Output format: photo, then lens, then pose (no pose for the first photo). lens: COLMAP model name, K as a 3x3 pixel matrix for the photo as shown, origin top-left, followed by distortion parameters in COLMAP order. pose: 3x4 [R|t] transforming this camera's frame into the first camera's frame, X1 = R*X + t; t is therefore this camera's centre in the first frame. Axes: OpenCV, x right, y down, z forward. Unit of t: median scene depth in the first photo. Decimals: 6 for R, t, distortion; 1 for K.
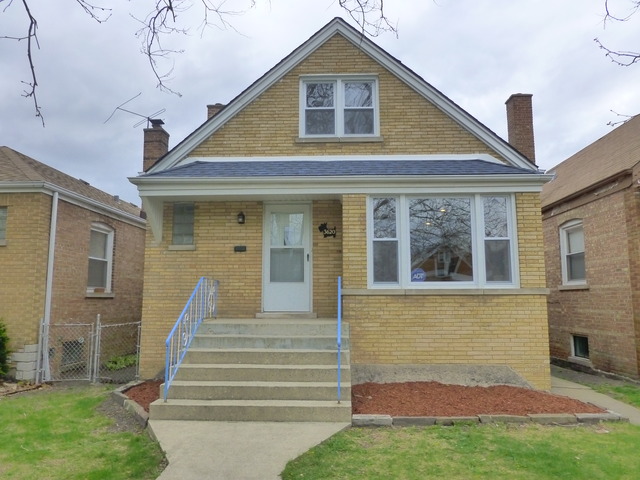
lens RADIAL K [[459.8, 0, 319.2], [0, 459.8, 241.2], [0, 0, 1]] dist [-0.018653, -0.002452]
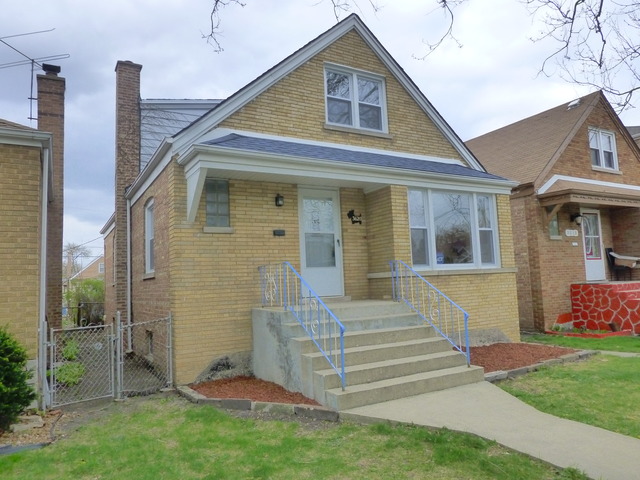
lens RADIAL K [[459.8, 0, 316.3], [0, 459.8, 240.1], [0, 0, 1]] dist [-0.018653, -0.002452]
pose [[0.848905, 0.014880, 0.528336, -0.607647], [-0.025834, 0.999577, 0.013356, 0.017127], [-0.527914, -0.024987, 0.848930, 0.152623]]
